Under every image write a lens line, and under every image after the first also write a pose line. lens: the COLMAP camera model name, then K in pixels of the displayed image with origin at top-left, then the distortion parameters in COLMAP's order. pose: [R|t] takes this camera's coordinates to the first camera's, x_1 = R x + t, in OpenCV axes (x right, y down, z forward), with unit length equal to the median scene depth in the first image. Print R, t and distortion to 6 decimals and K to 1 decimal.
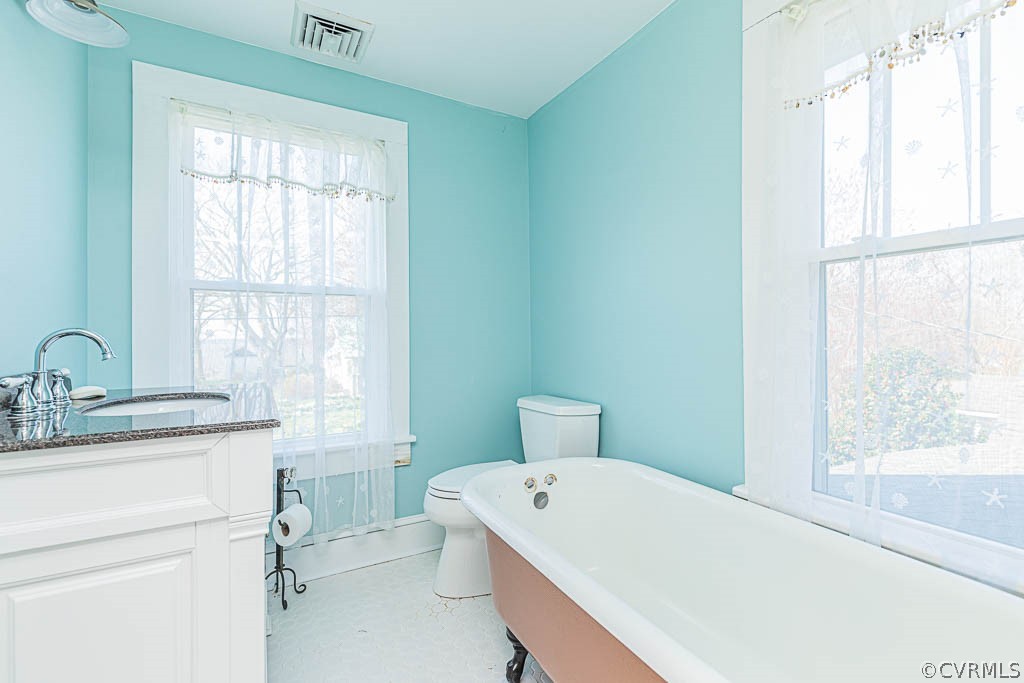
lens RADIAL K [[483.9, 0, 513.3], [0, 483.9, 341.9], [0, 0, 1]] dist [0.012905, -0.001344]
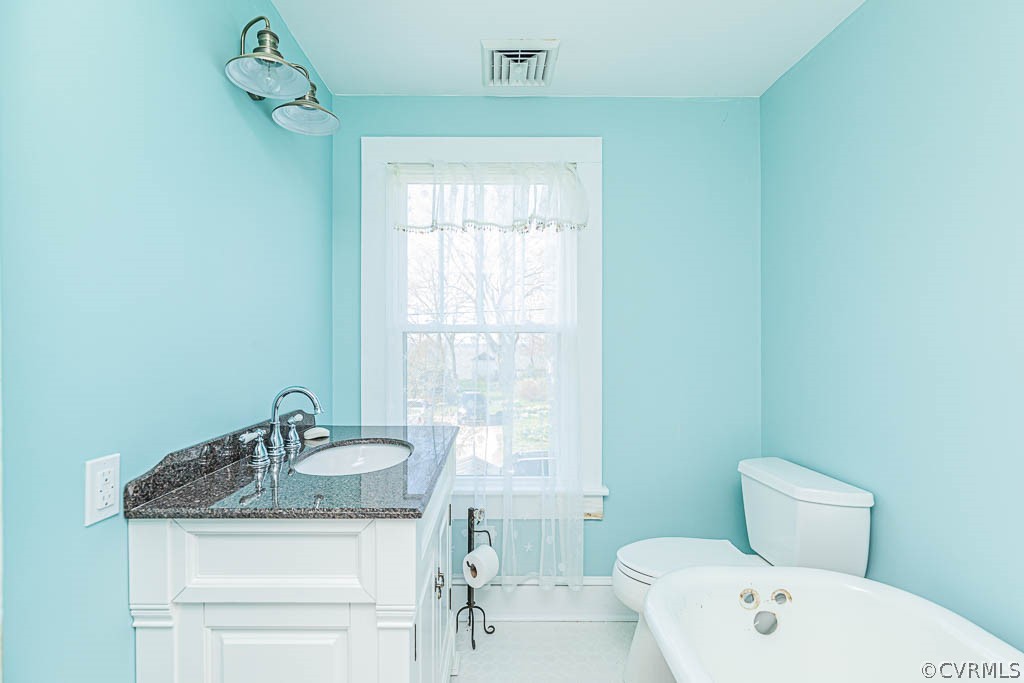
lens RADIAL K [[480.9, 0, 482.3], [0, 480.9, 355.2], [0, 0, 1]] dist [0.012869, -0.000407]
pose [[0.870907, 0.009746, -0.491352, 0.033800], [-0.001723, 0.999858, 0.016779, -0.075209], [0.491445, -0.013766, 0.870800, 0.132020]]
